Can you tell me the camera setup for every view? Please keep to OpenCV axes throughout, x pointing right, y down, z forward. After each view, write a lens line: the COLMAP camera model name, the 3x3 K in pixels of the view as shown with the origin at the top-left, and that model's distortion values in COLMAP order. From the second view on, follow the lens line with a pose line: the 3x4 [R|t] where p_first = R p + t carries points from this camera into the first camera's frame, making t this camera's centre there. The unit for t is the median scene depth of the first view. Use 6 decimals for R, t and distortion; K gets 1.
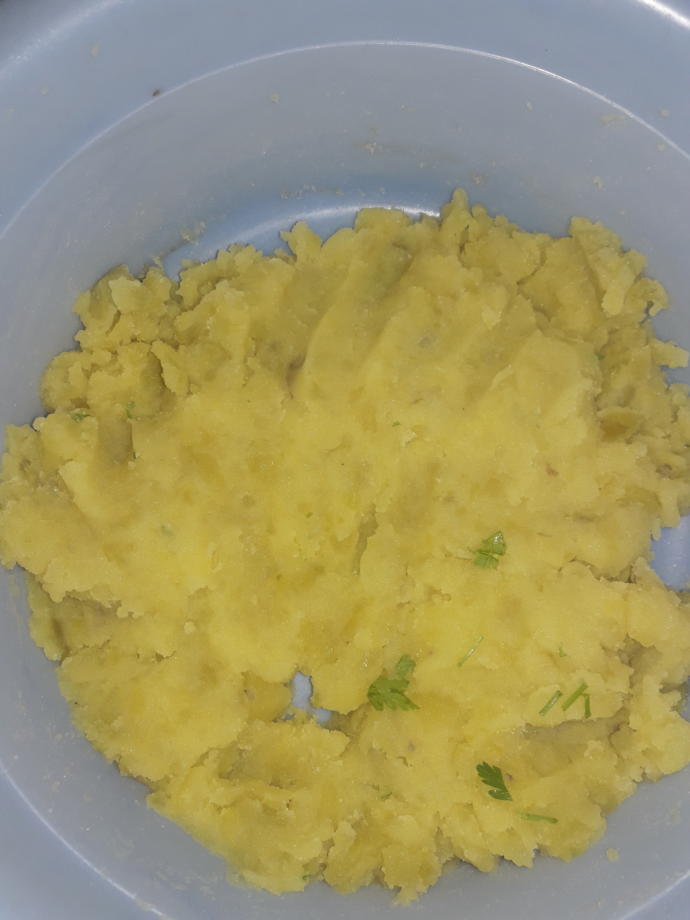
lens RADIAL K [[763.4, 0, 345.0], [0, 763.4, 460.0], [0, 0, 1]] dist [-0.090426, 0.115874]
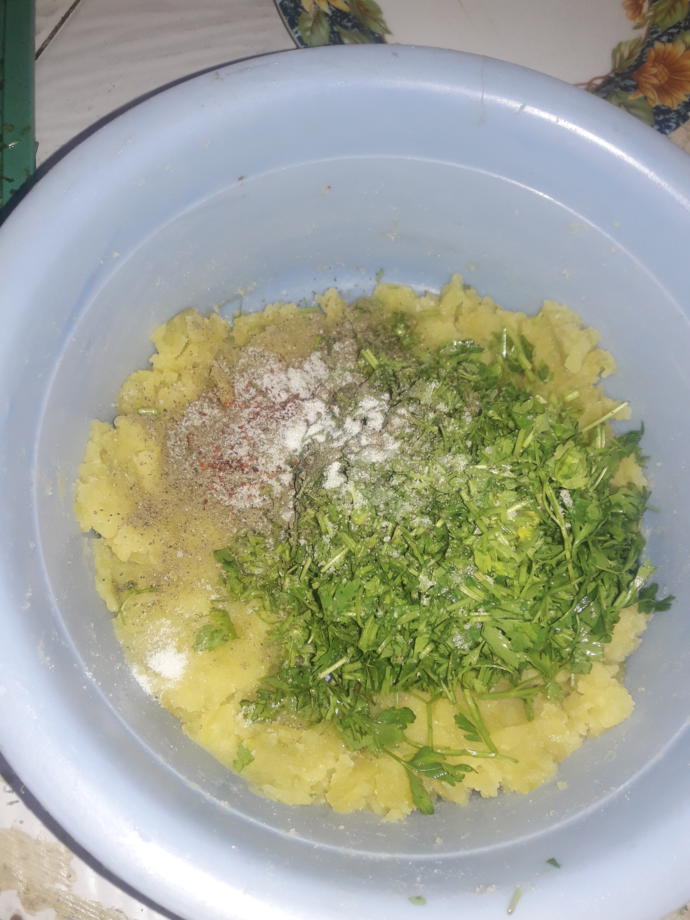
lens RADIAL K [[735.1, 0, 338.5], [0, 735.1, 457.7], [0, 0, 1]] dist [0.001269, 0.000559]
pose [[0.996735, 0.073957, 0.032408, -0.073168], [-0.069291, 0.989486, -0.126952, 0.134584], [-0.041456, 0.124291, 0.991379, -0.207212]]
